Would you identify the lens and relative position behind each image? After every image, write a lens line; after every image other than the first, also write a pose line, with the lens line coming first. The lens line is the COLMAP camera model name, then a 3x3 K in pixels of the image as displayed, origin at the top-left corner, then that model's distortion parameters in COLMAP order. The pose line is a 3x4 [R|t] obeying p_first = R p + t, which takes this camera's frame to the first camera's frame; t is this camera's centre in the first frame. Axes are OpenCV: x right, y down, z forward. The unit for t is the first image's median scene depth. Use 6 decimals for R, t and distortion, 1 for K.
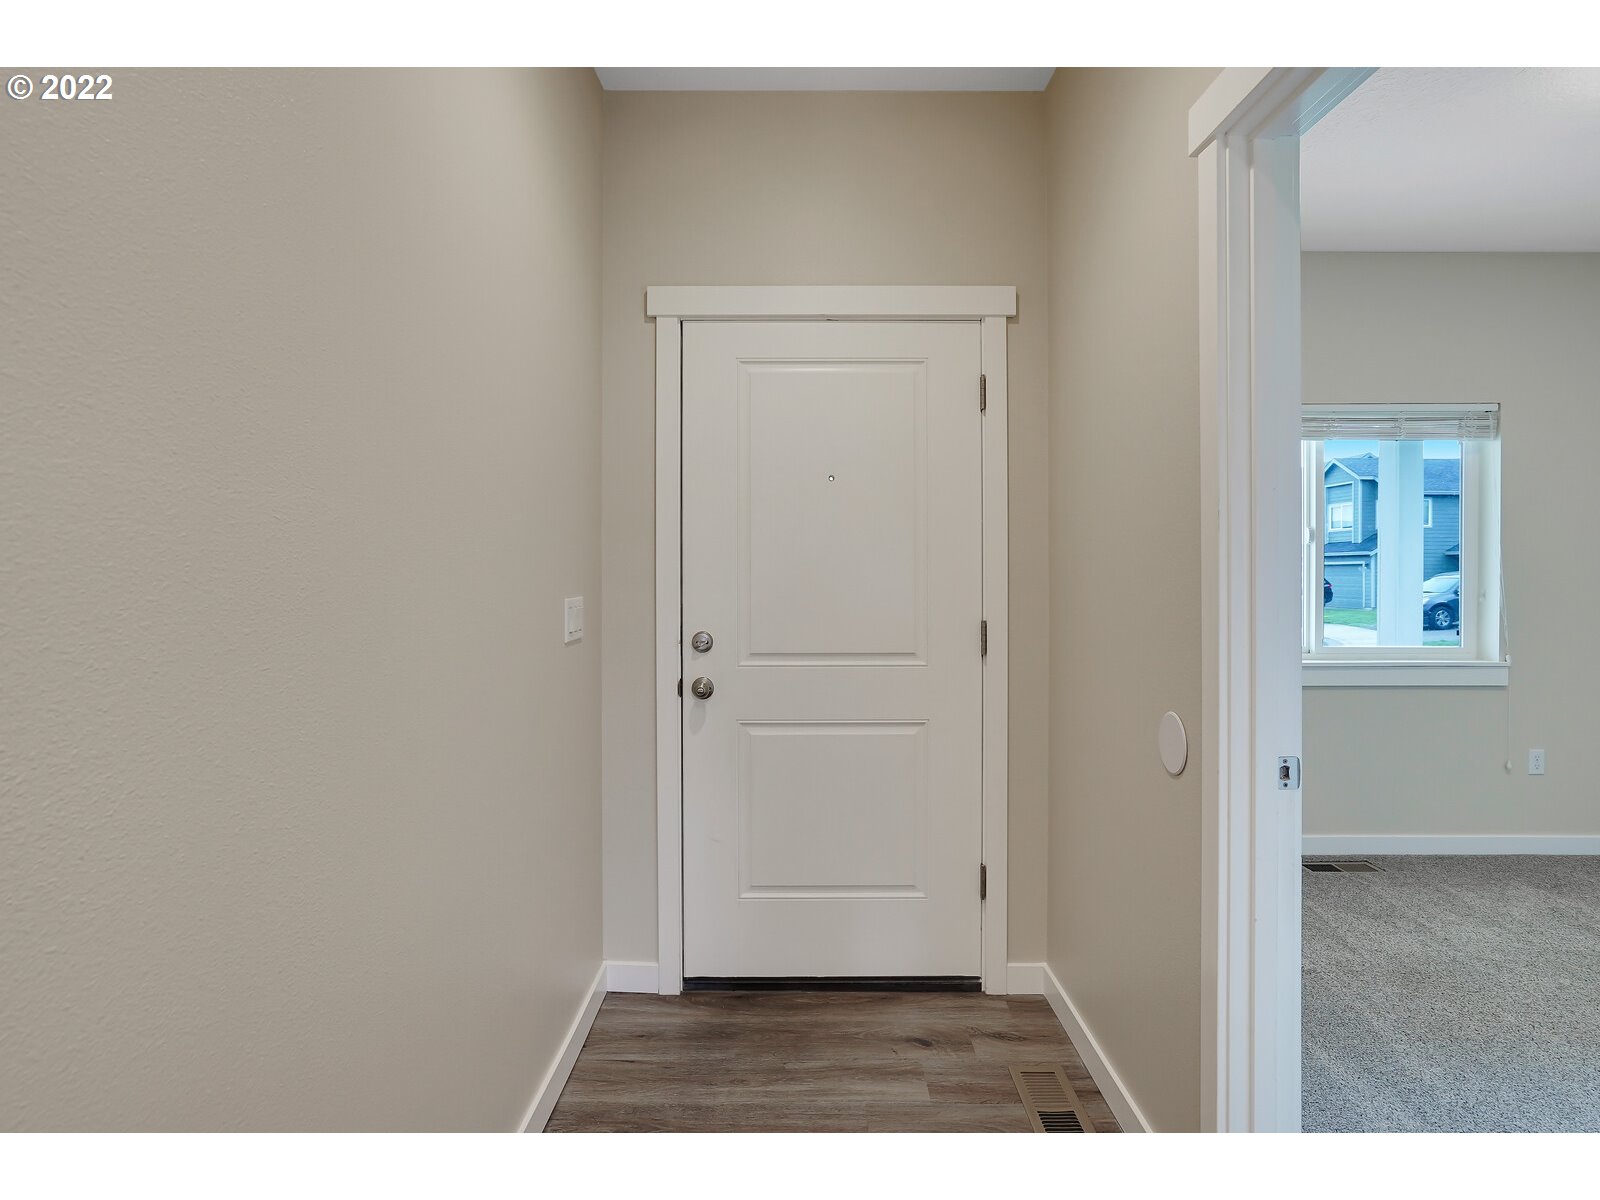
lens RADIAL K [[801.8, 0, 815.8], [0, 801.8, 576.1], [0, 0, 1]] dist [-0.019014, 0.008918]
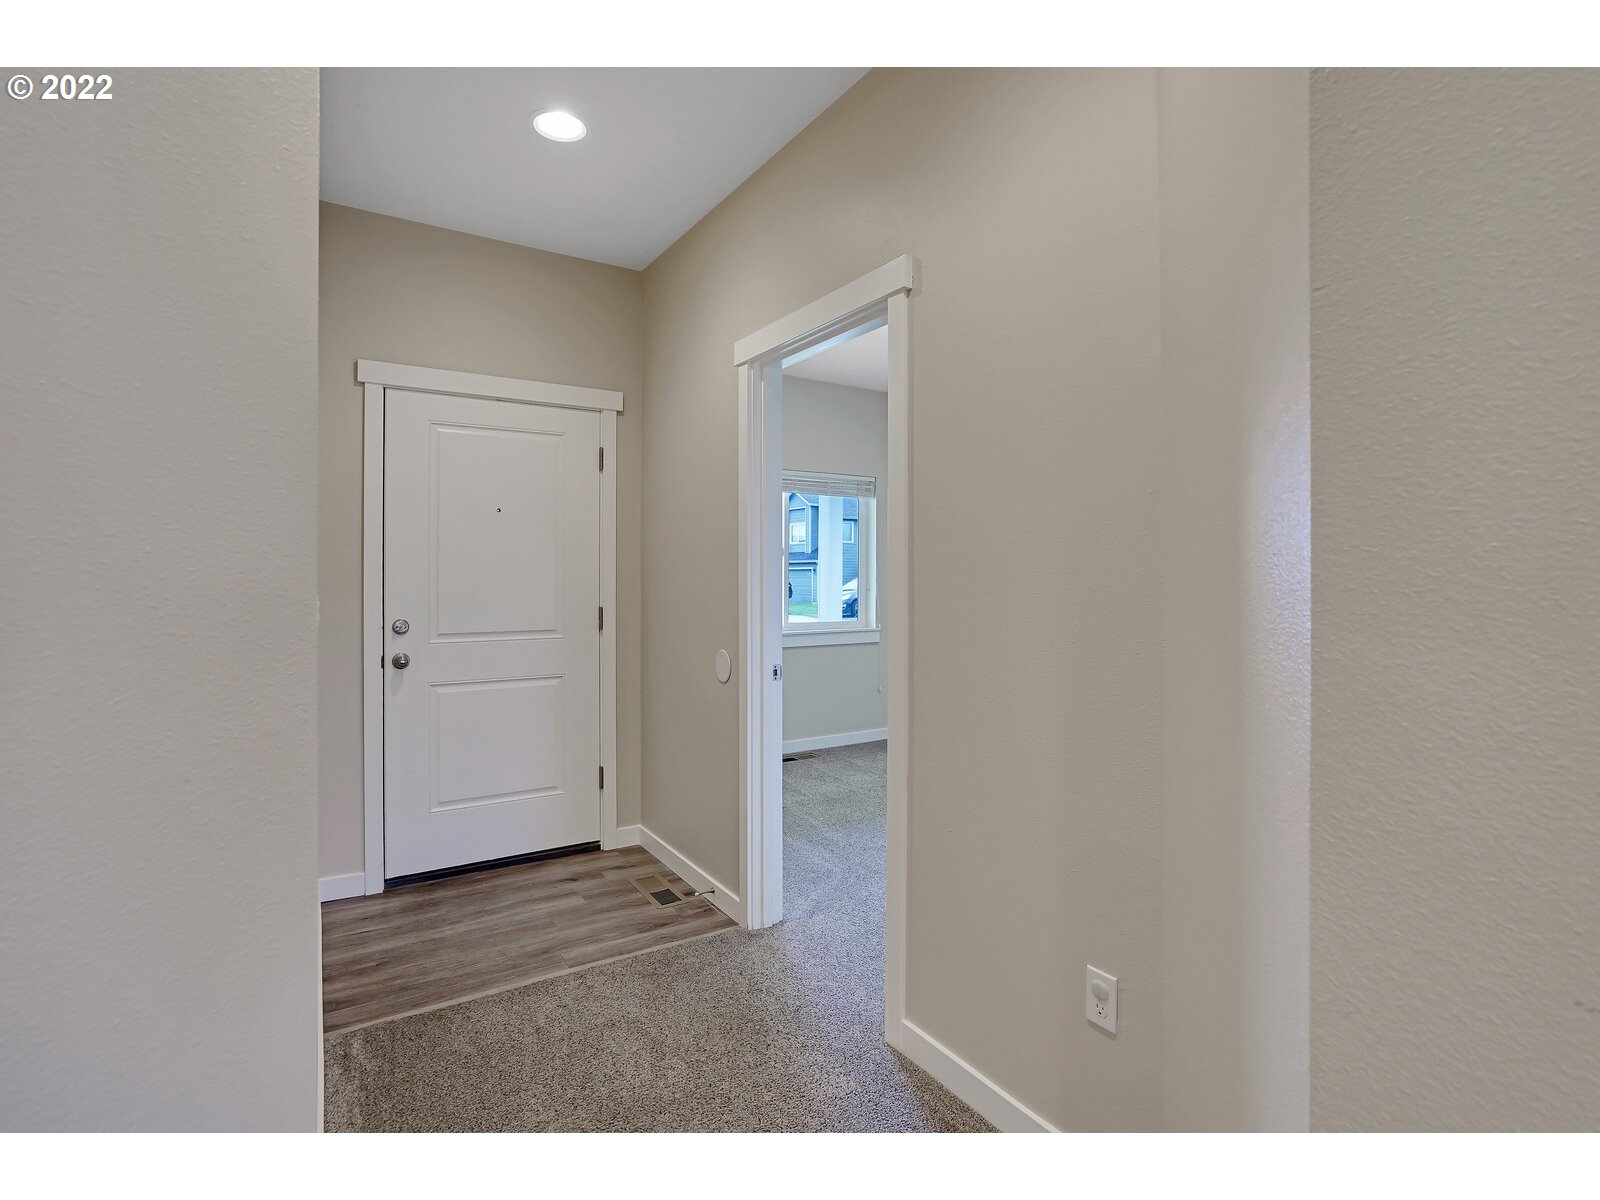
lens RADIAL K [[751.5, 0, 796.9], [0, 751.5, 587.4], [0, 0, 1]] dist [-0.033959, 0.000572]
pose [[0.835480, -0.006210, 0.549486, -0.263073], [-0.000546, 0.999926, 0.012131, 0.000049], [-0.549520, -0.010435, 0.835415, -0.399117]]
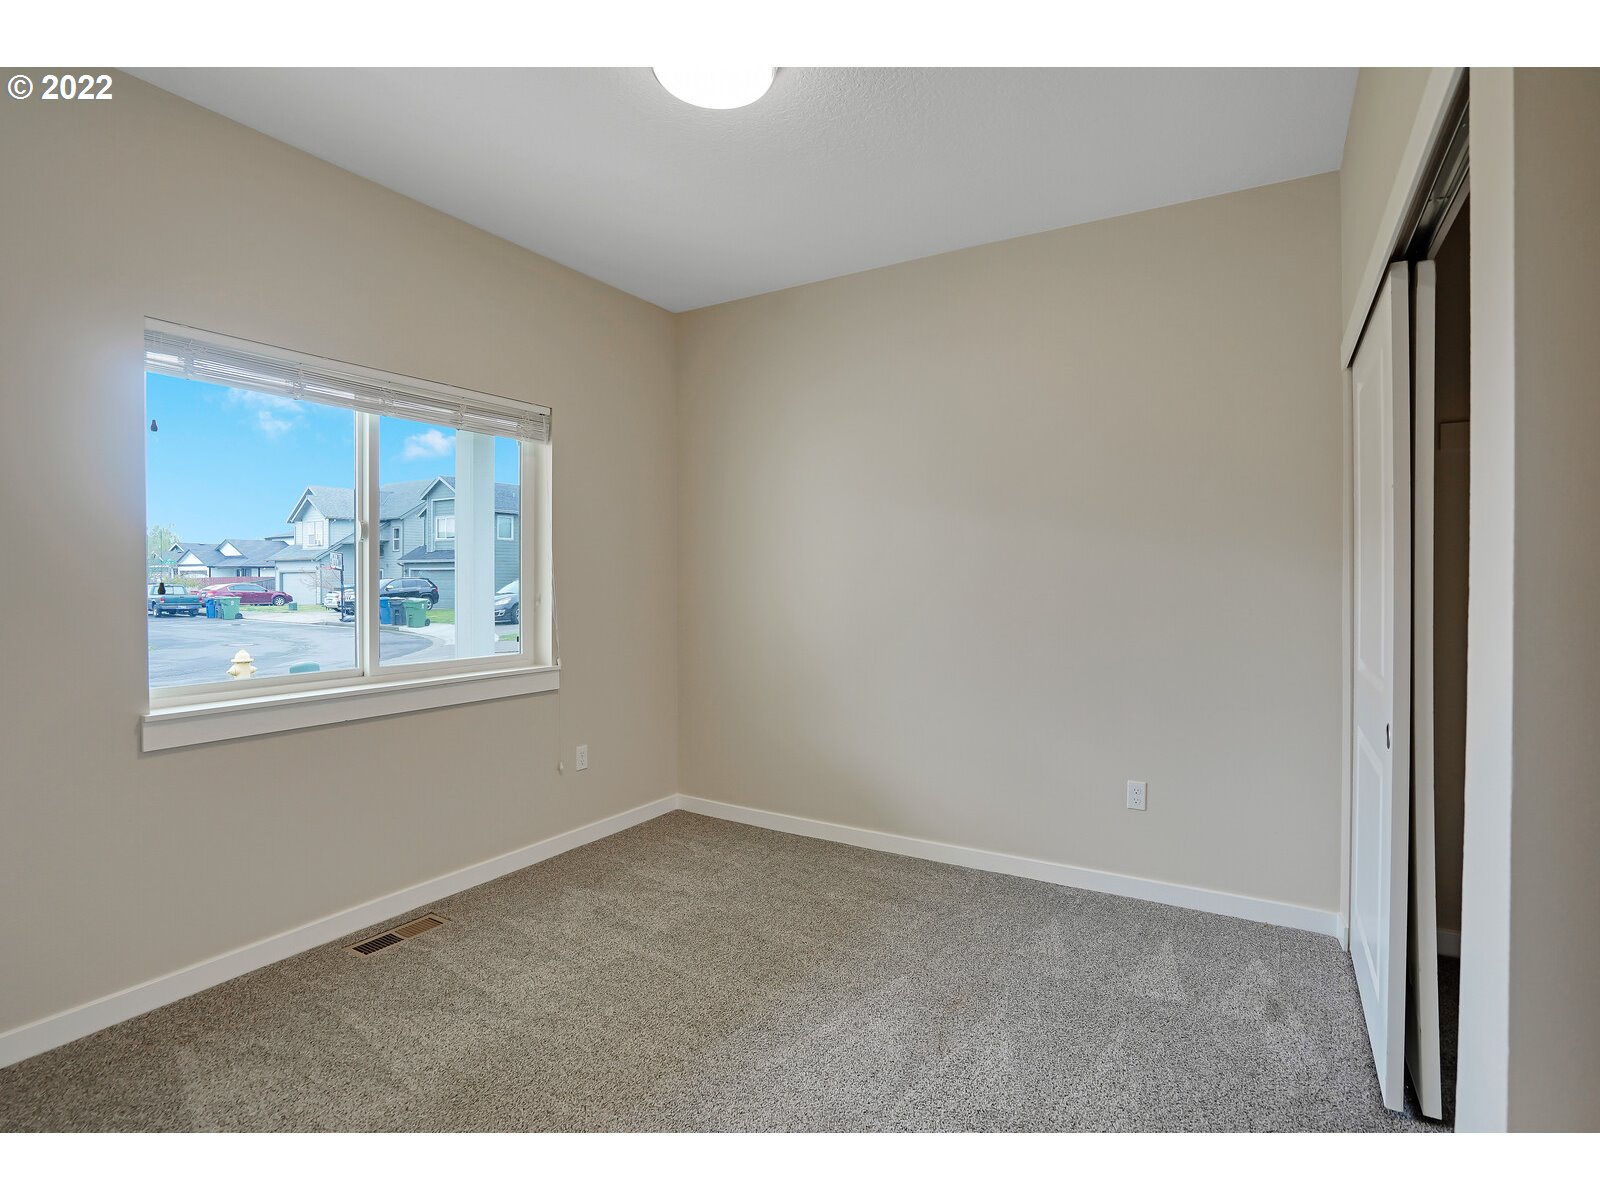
lens RADIAL K [[751.5, 0, 800.5], [0, 751.5, 596.9], [0, 0, 1]] dist [-0.033959, 0.000572]
pose [[0.520419, -0.018777, 0.853705, 0.337331], [0.000185, 0.999761, 0.021877, -0.000145], [-0.853911, -0.011227, 0.520298, 0.373232]]
